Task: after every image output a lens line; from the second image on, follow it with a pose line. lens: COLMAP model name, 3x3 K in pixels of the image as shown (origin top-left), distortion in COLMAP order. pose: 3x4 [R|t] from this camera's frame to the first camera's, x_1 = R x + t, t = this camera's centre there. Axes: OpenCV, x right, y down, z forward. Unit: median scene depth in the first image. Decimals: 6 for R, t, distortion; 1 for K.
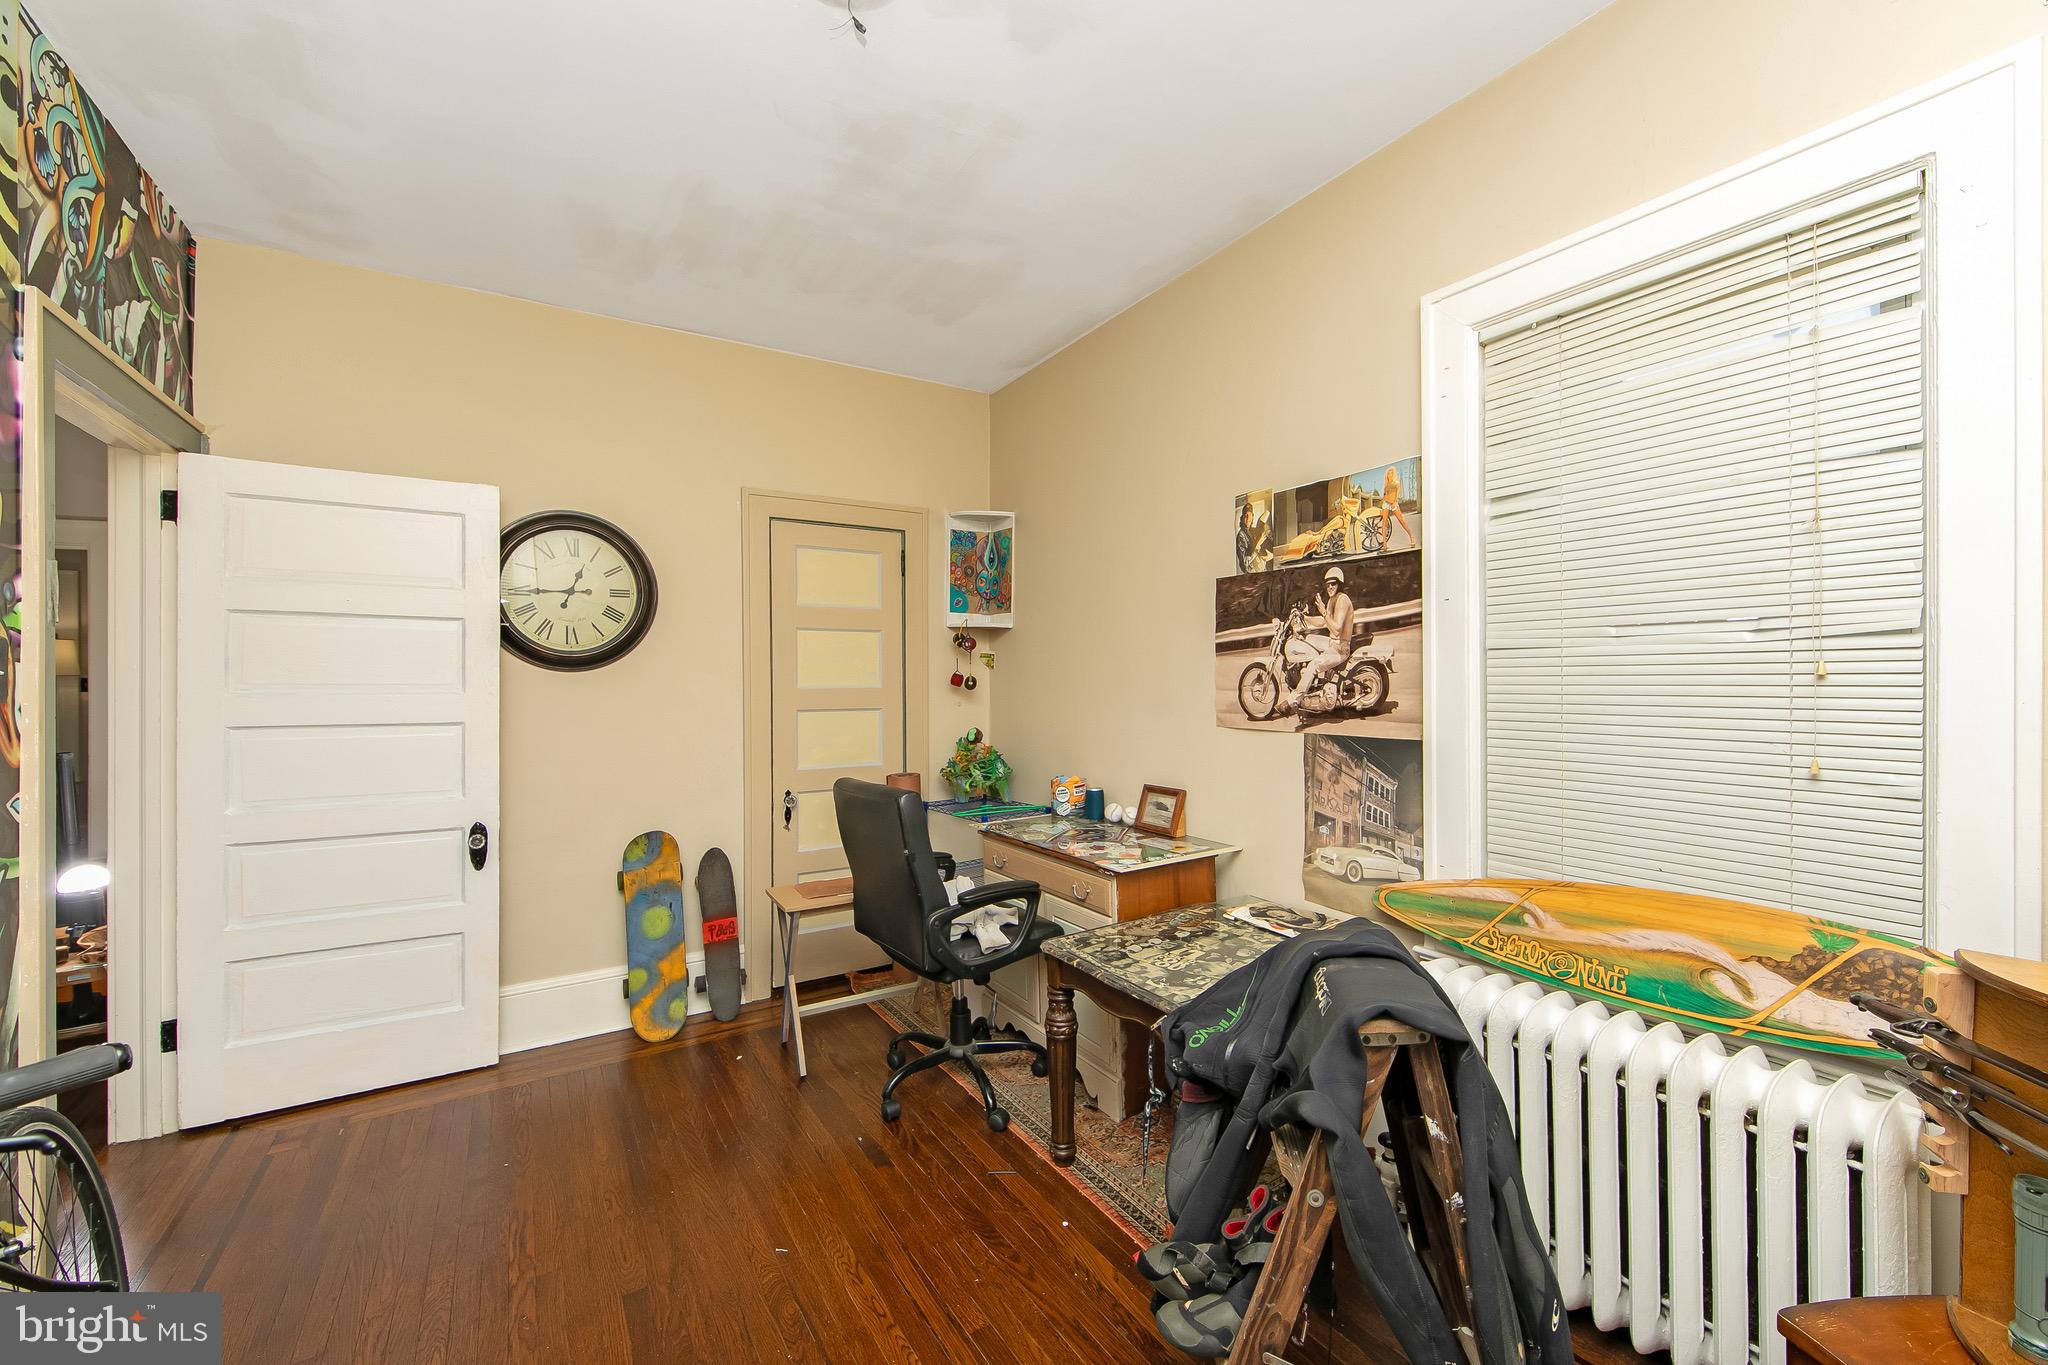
lens RADIAL K [[820.9, 0, 1034.9], [0, 820.9, 681.6], [0, 0, 1]] dist [-0.009503, 0.000278]
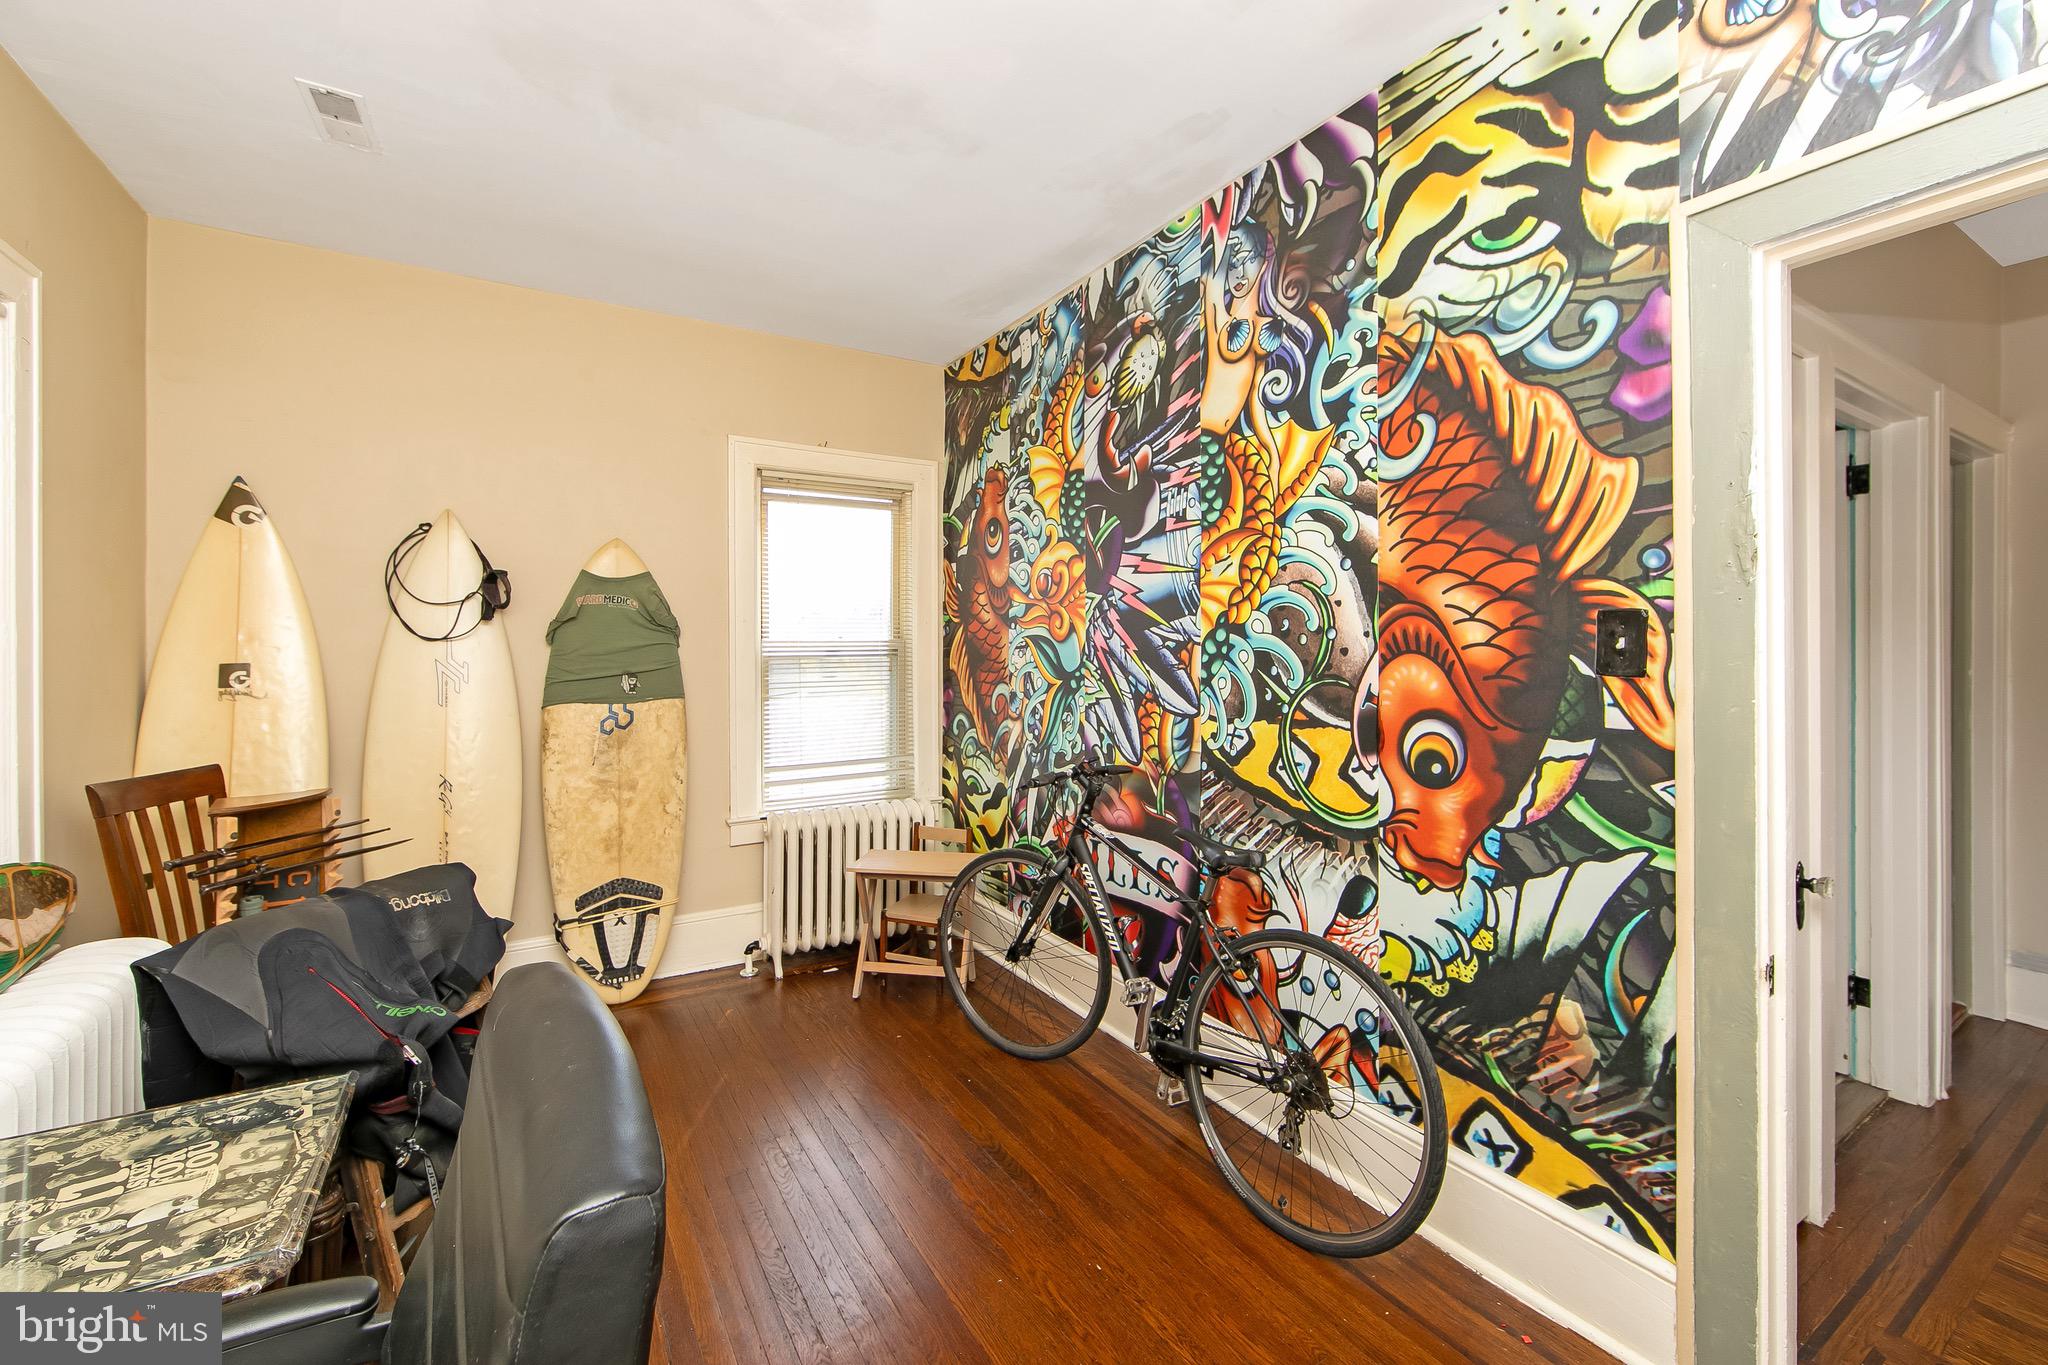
lens RADIAL K [[820.9, 0, 1028.8], [0, 820.9, 650.9], [0, 0, 1]] dist [-0.009503, 0.000278]
pose [[-0.999928, 0.011805, 0.001964, -0.383707], [0.011801, 0.999928, -0.002079, -0.009535], [-0.001988, -0.002055, -0.999996, 1.372737]]
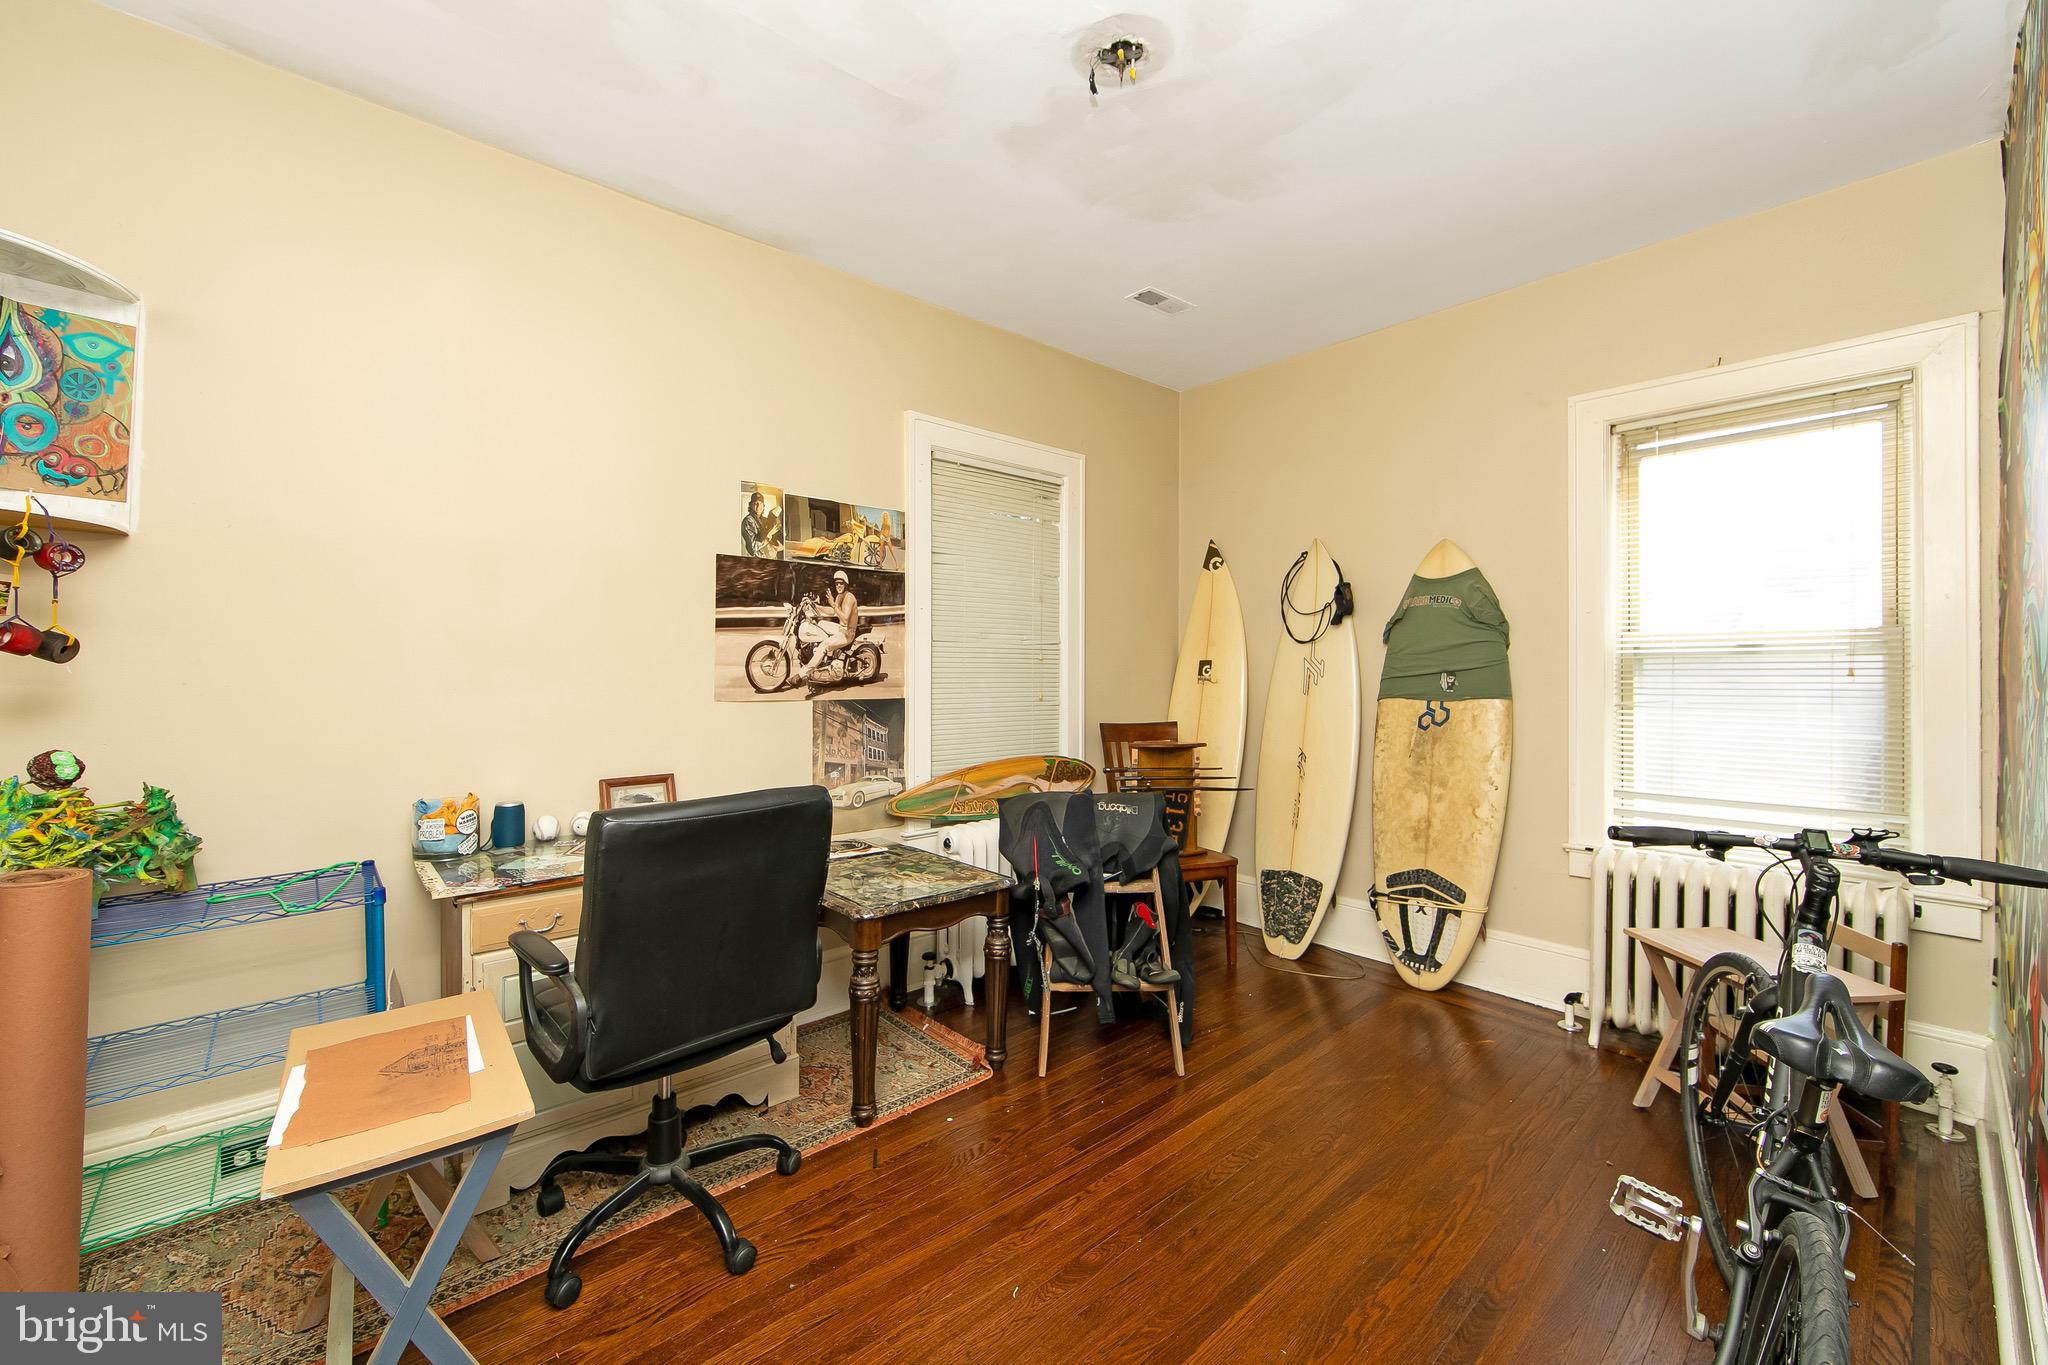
lens RADIAL K [[820.9, 0, 1028.2], [0, 820.9, 669.2], [0, 0, 1]] dist [-0.009503, 0.000278]
pose [[-0.172107, 0.006527, 0.985057, -0.964584], [-0.001693, 0.999975, -0.006922, 0.025143], [-0.985077, -0.002859, -0.172092, 0.928435]]
